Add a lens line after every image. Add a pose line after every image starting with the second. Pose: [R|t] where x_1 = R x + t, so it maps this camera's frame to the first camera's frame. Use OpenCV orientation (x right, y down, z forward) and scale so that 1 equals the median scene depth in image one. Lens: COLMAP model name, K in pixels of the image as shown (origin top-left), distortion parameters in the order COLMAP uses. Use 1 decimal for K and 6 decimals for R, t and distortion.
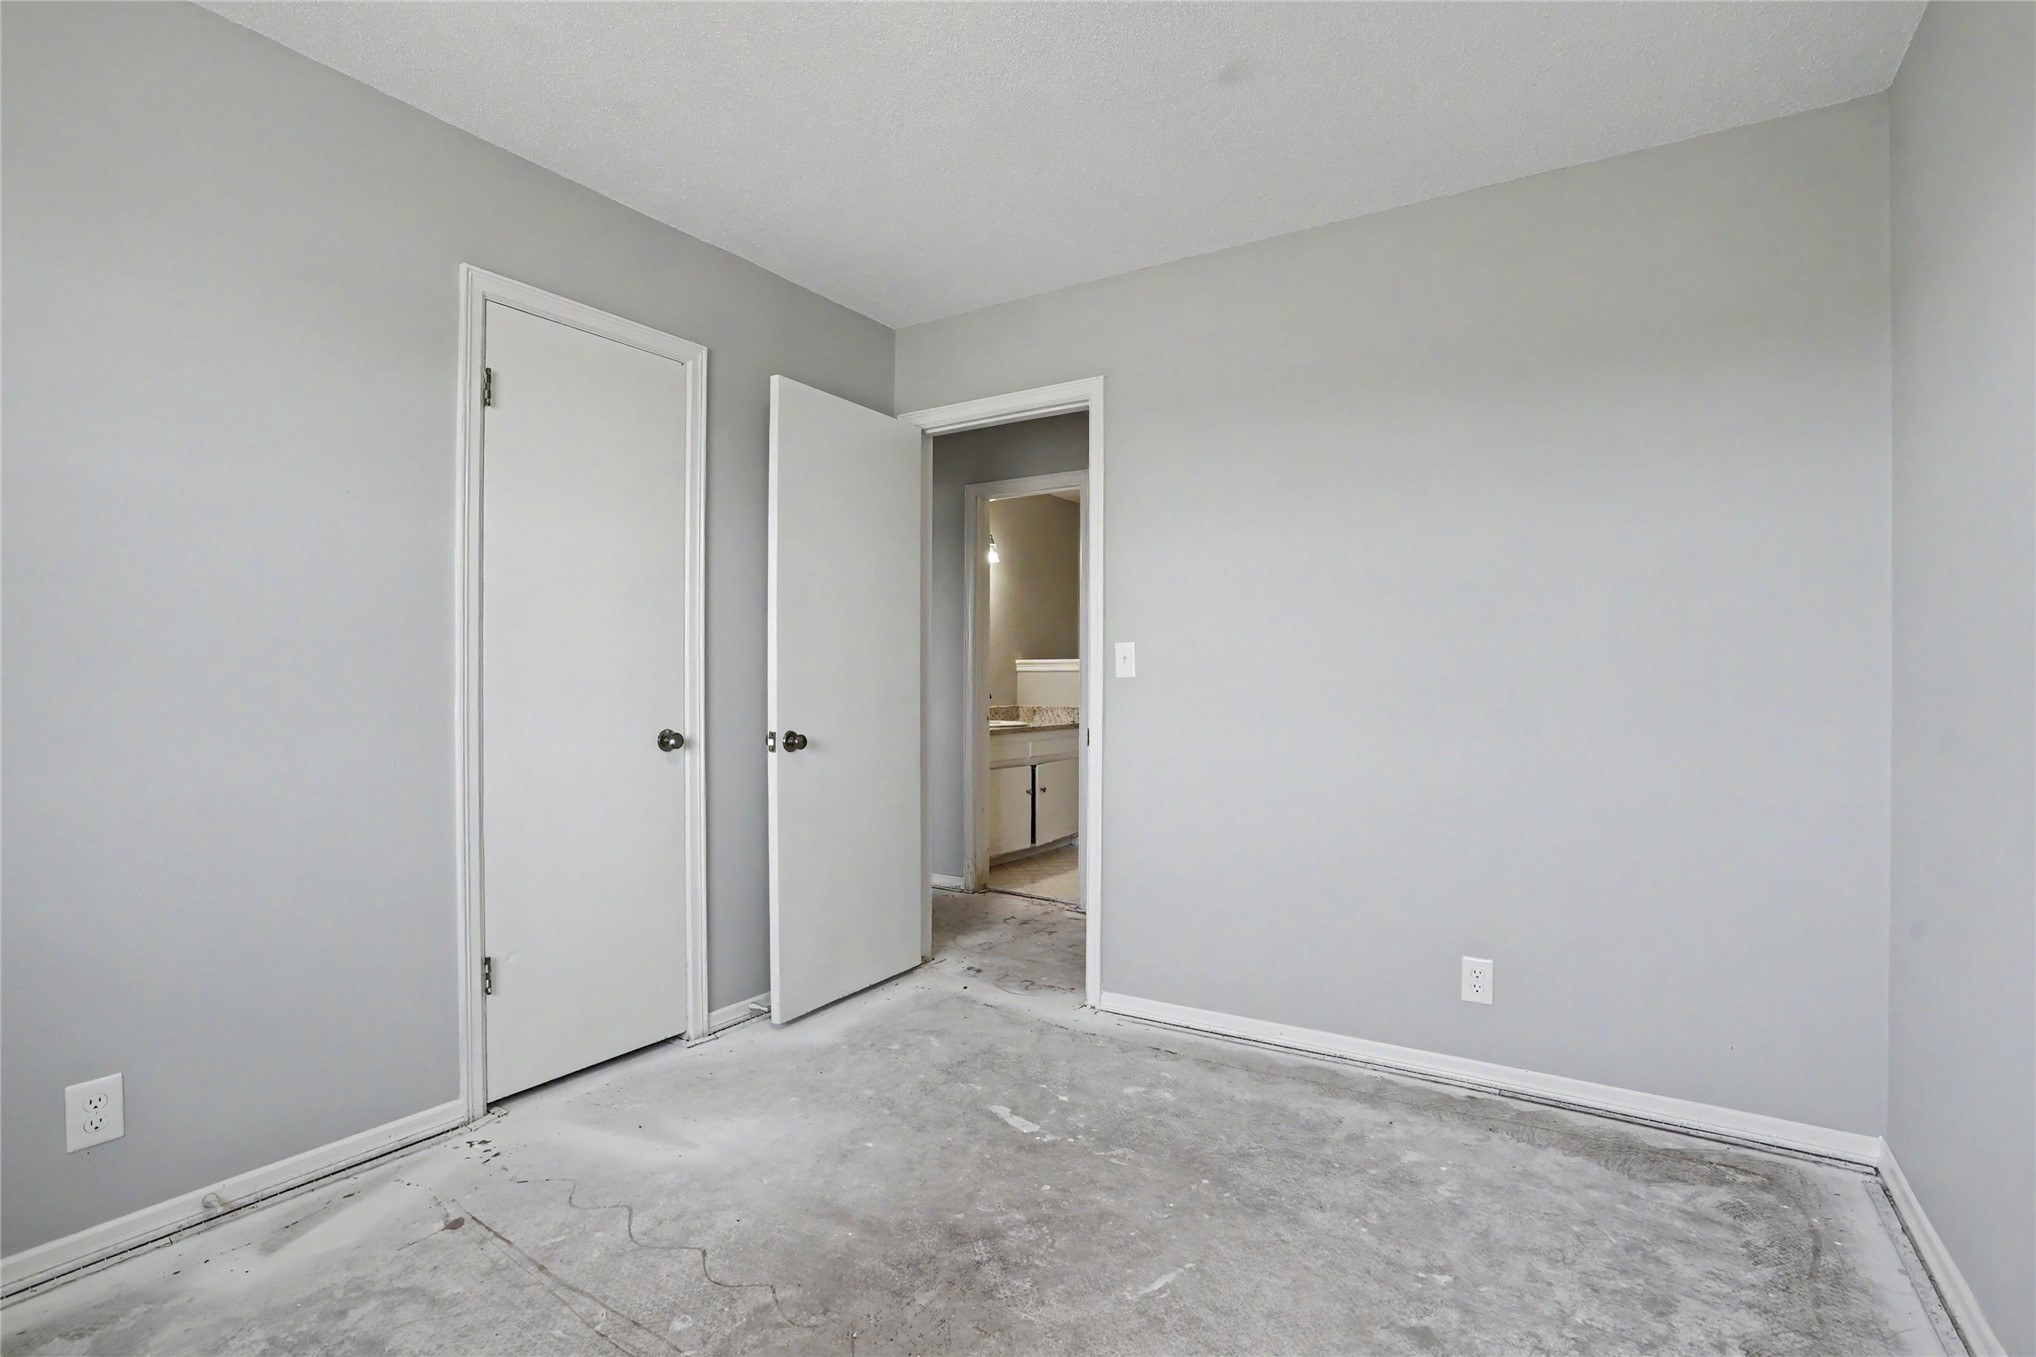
lens RADIAL K [[967.1, 0, 1018.0], [0, 967.1, 678.5], [0, 0, 1]] dist [-0.049637, 0.026360]
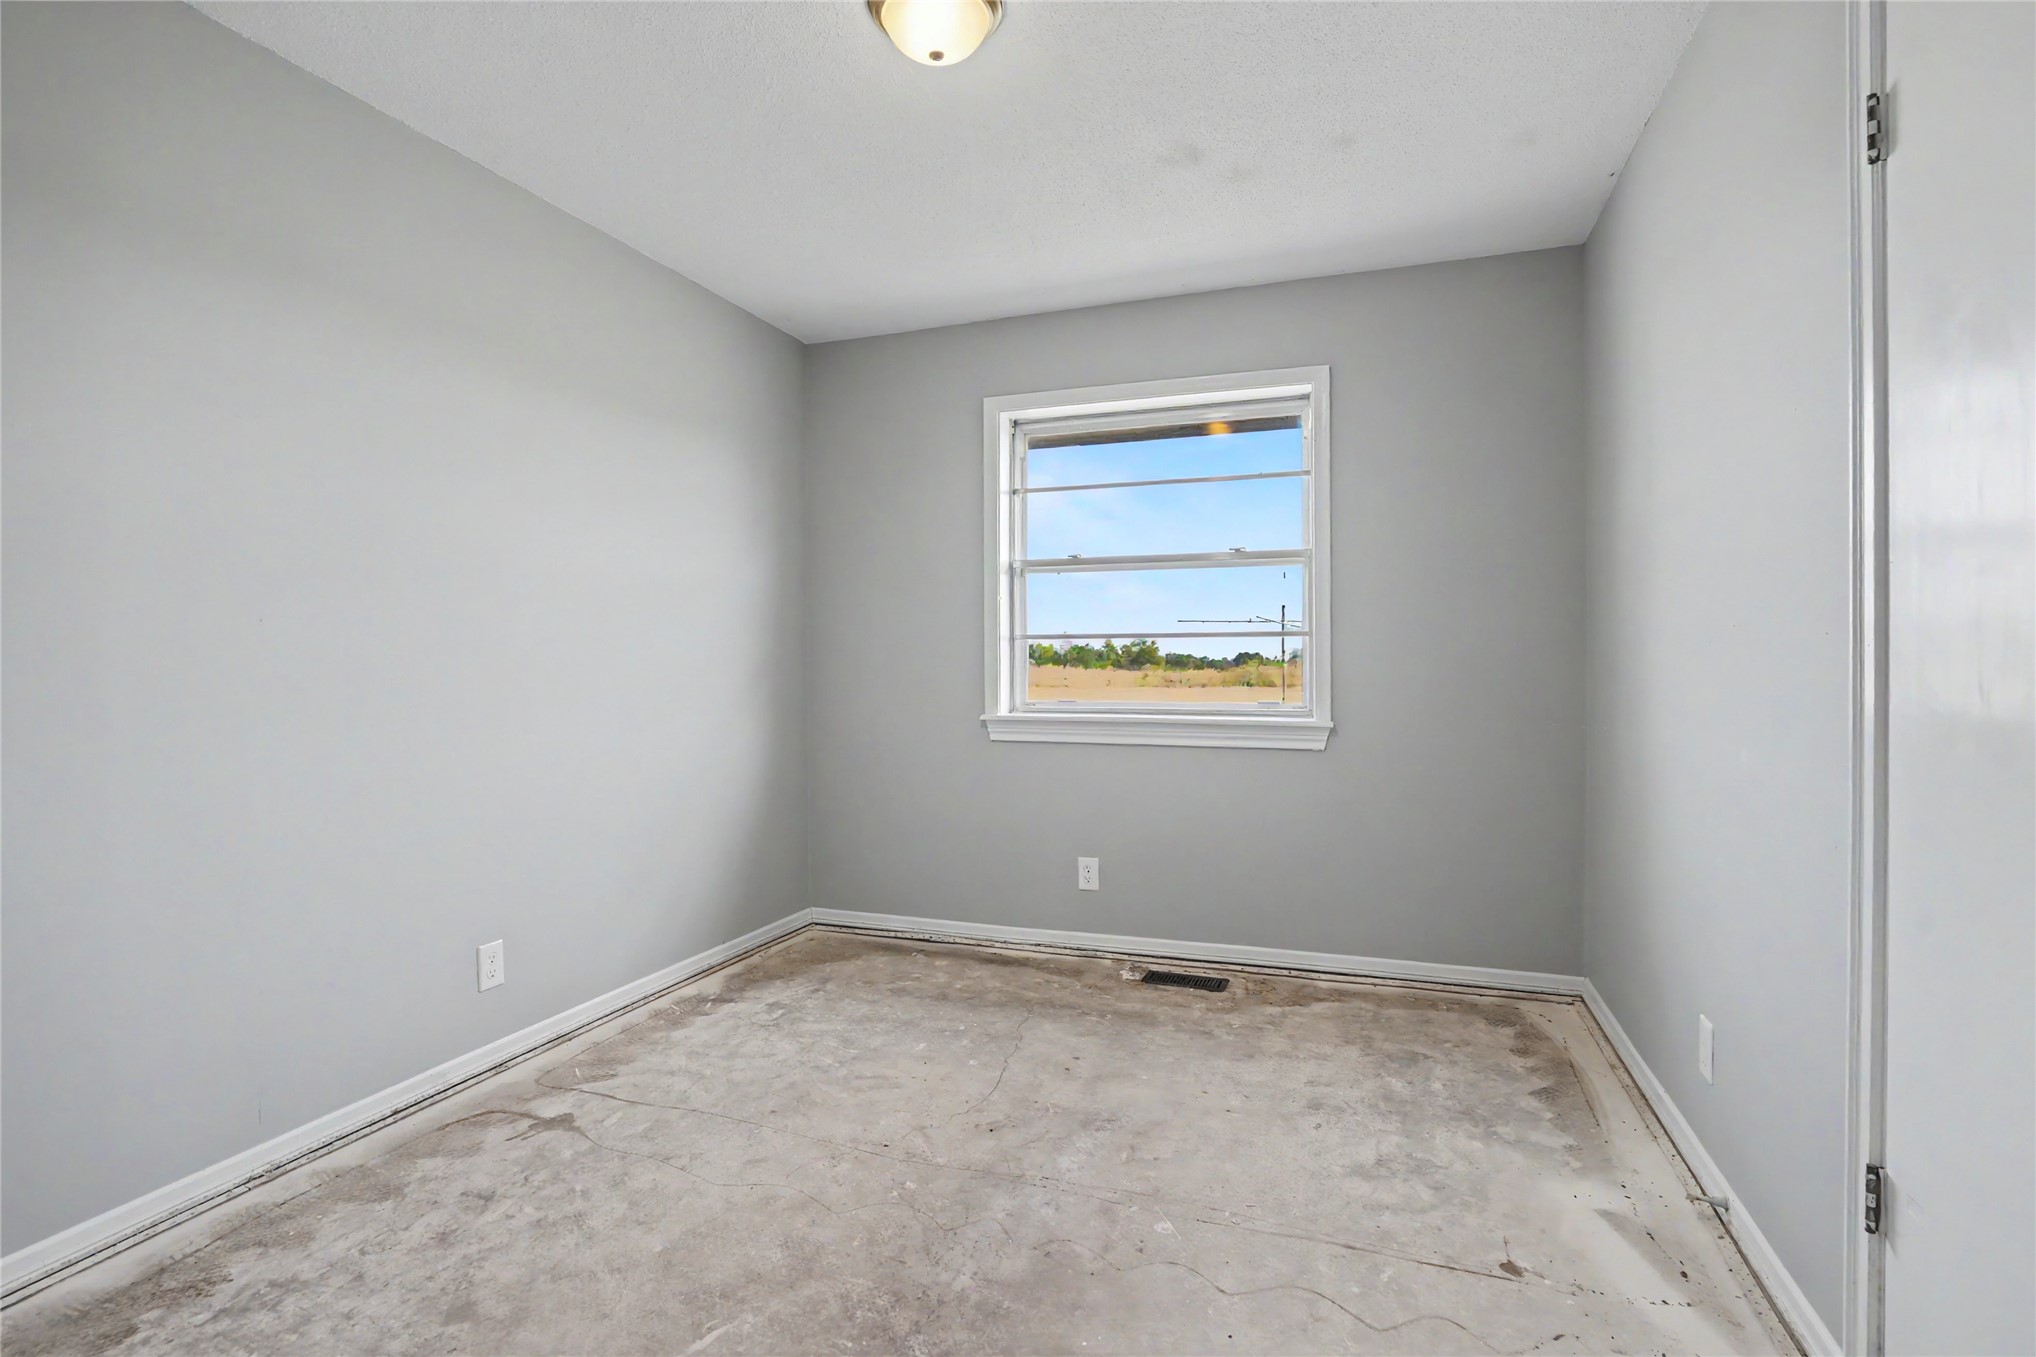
lens RADIAL K [[988.4, 0, 1027.6], [0, 988.4, 689.9], [0, 0, 1]] dist [-0.036723, 0.010727]
pose [[-0.975813, 0.006759, -0.218503, 0.053482], [0.000848, 0.999631, 0.027139, 0.003538], [0.218606, 0.026297, -0.975459, 1.956883]]
